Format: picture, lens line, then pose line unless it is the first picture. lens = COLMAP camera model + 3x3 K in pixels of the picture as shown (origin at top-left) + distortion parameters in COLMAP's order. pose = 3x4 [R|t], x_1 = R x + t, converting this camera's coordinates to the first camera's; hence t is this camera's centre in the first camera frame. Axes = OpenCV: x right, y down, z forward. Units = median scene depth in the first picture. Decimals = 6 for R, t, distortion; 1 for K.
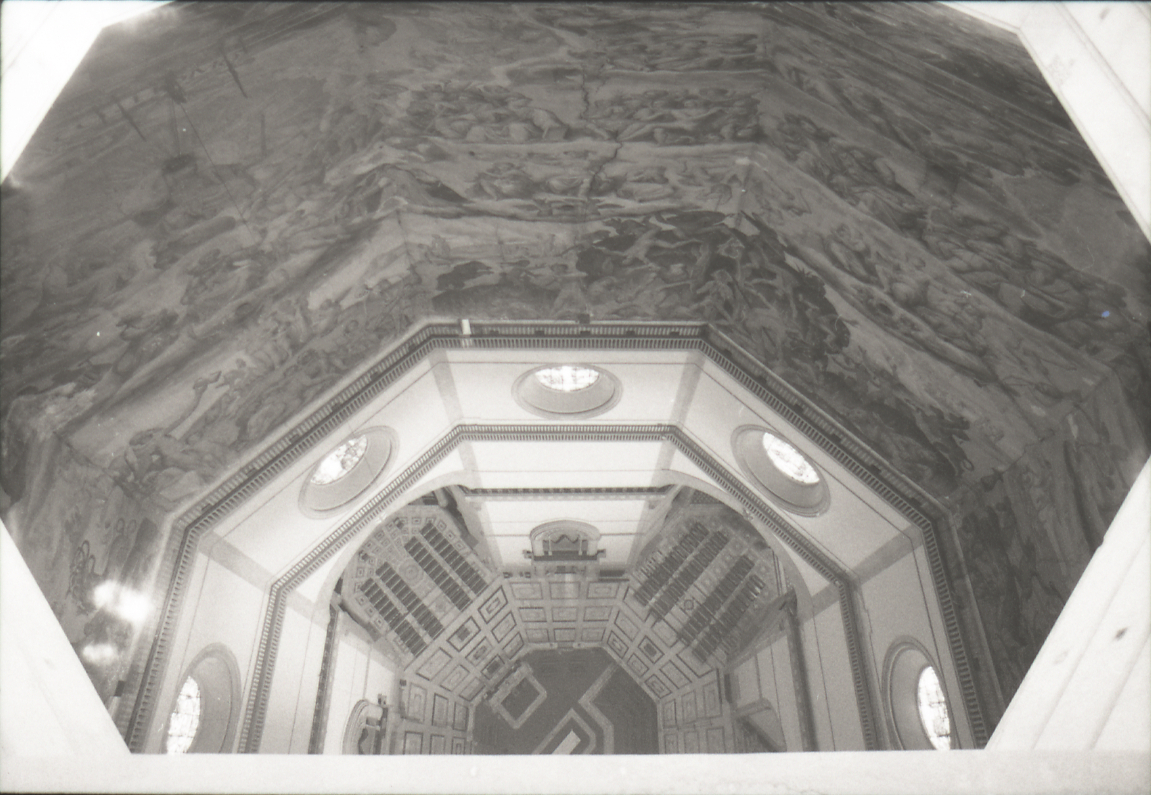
lens RADIAL K [[694.0, 0, 575.5], [0, 694.0, 397.5], [0, 0, 1]] dist [0.005837, 0.001709]
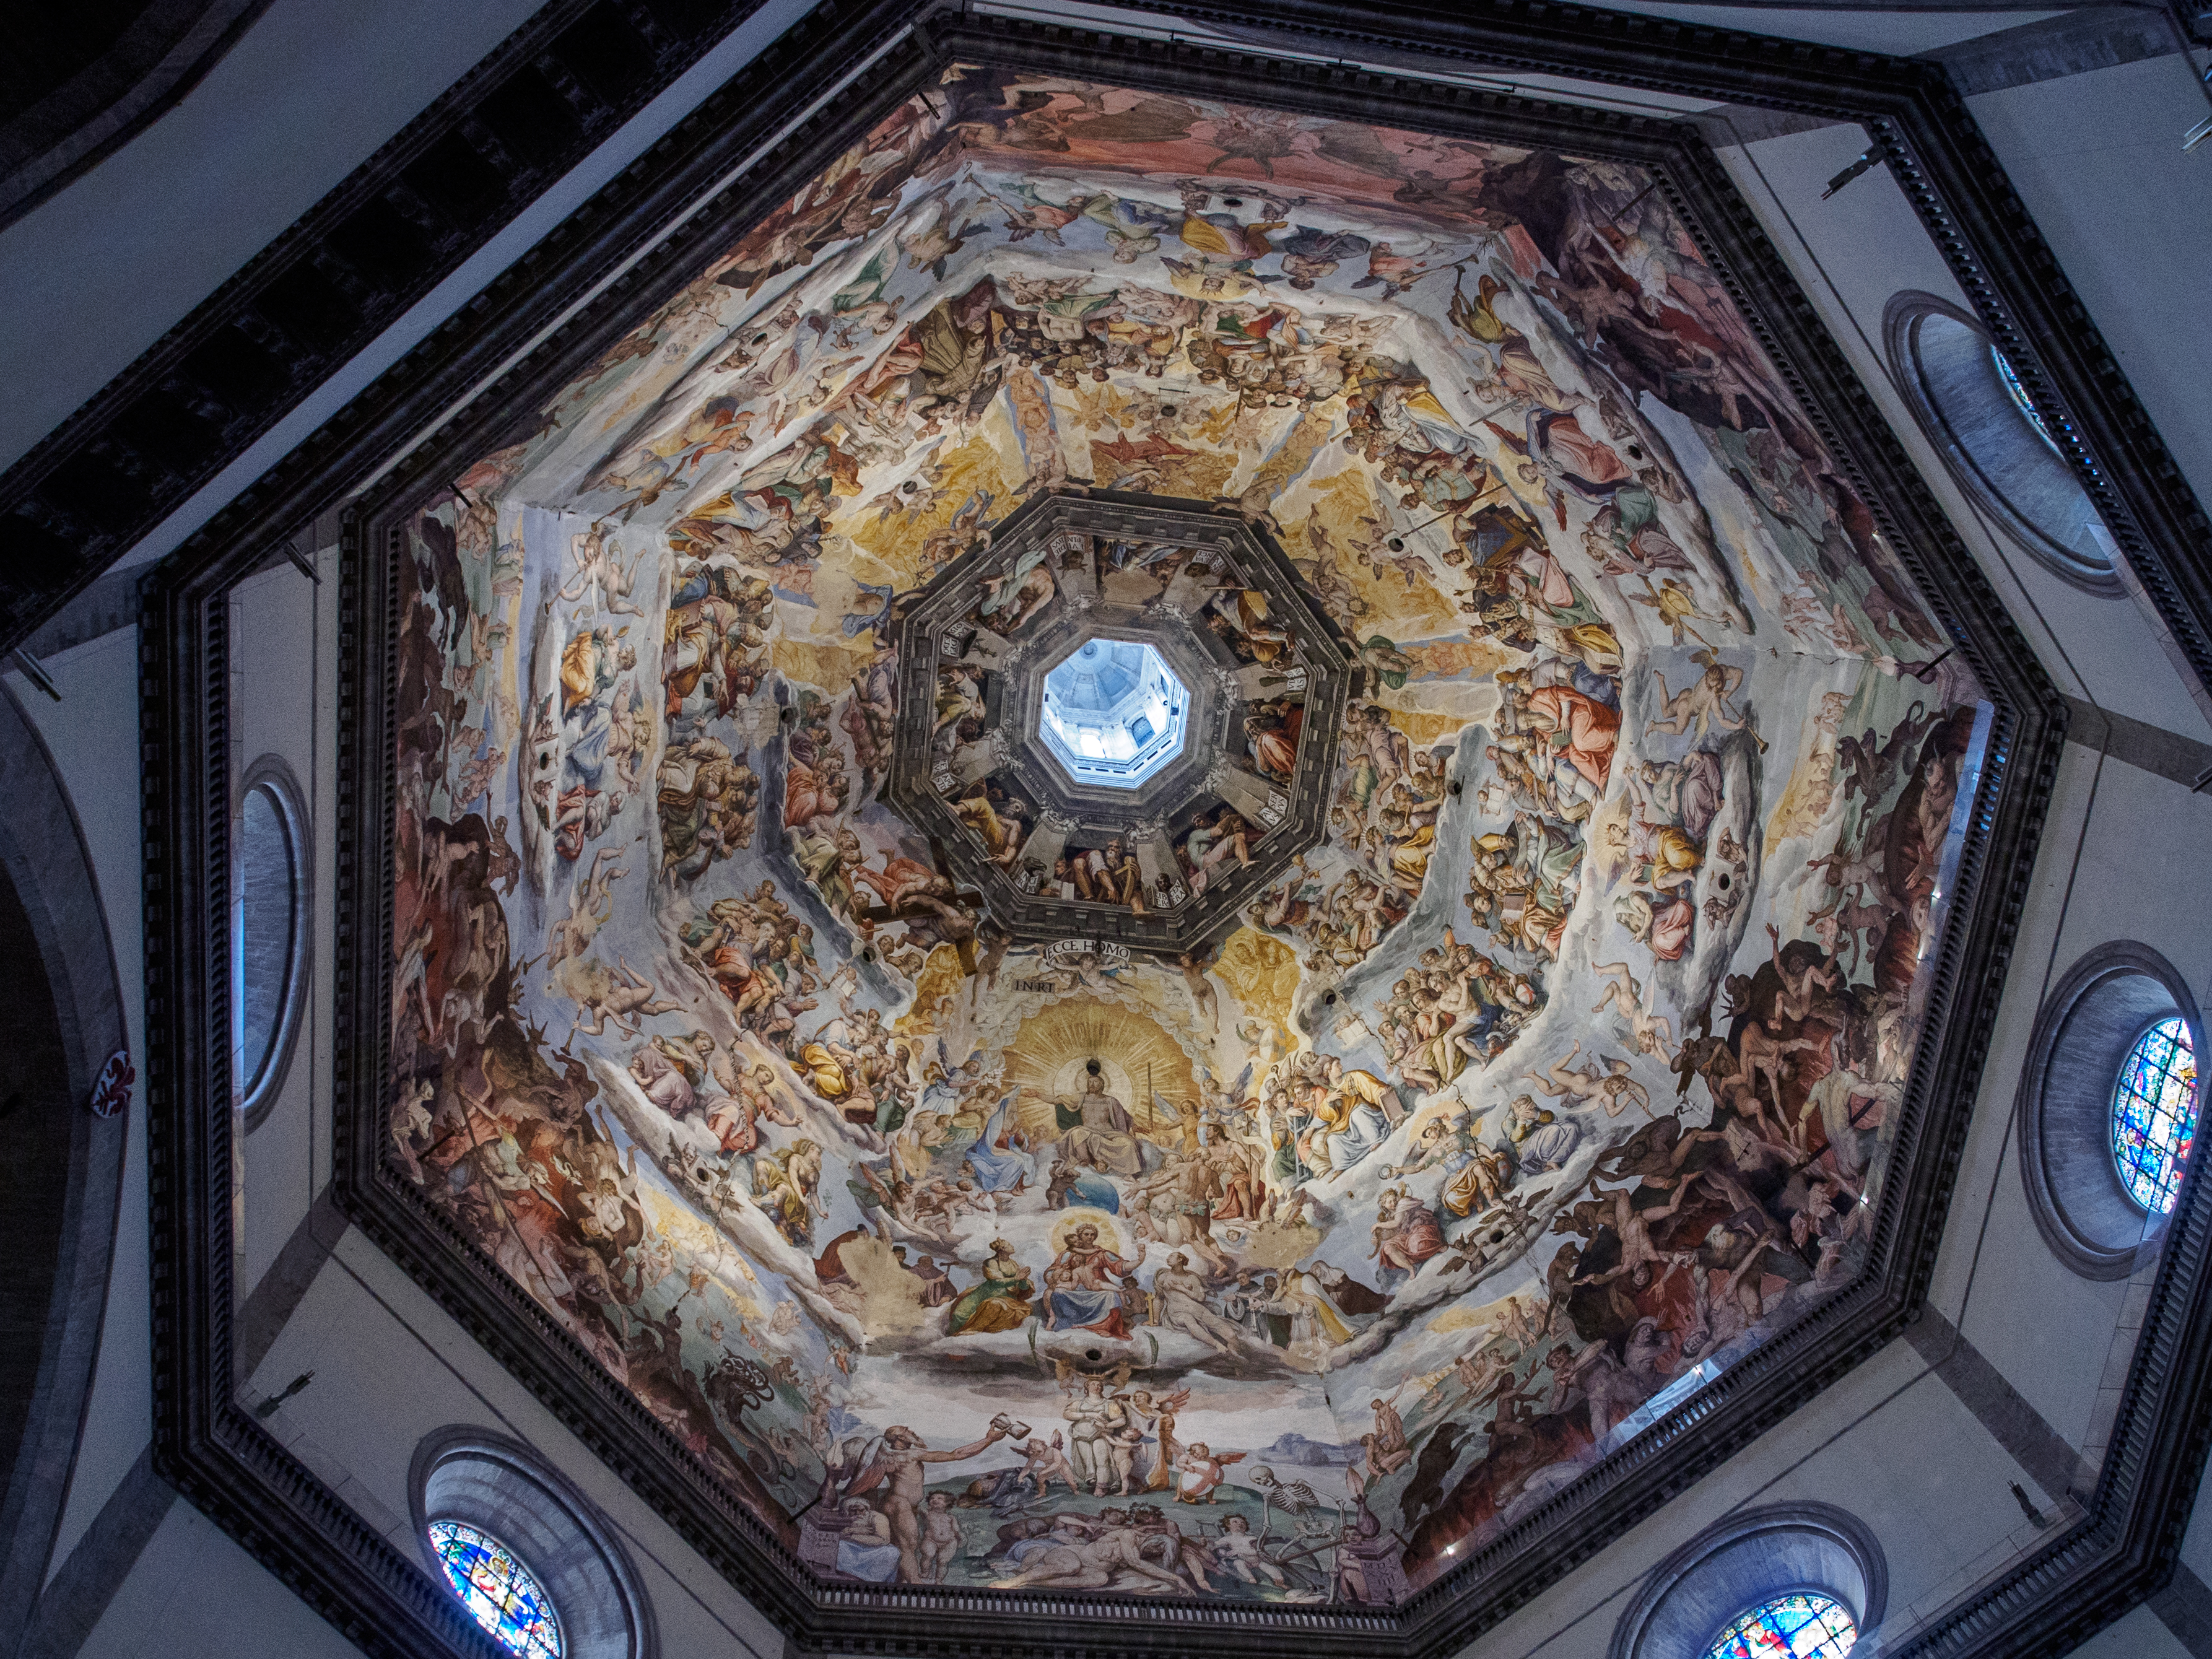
lens RADIAL K [[1877.2, 0, 1106.0], [0, 1877.2, 829.5], [0, 0, 1]] dist [-0.001439, -0.000600]
pose [[0.768794, -0.632842, -0.092013, 0.129524], [-0.523235, -0.539758, -0.659459, 1.525092], [0.367669, 0.555133, -0.746088, 2.097236]]
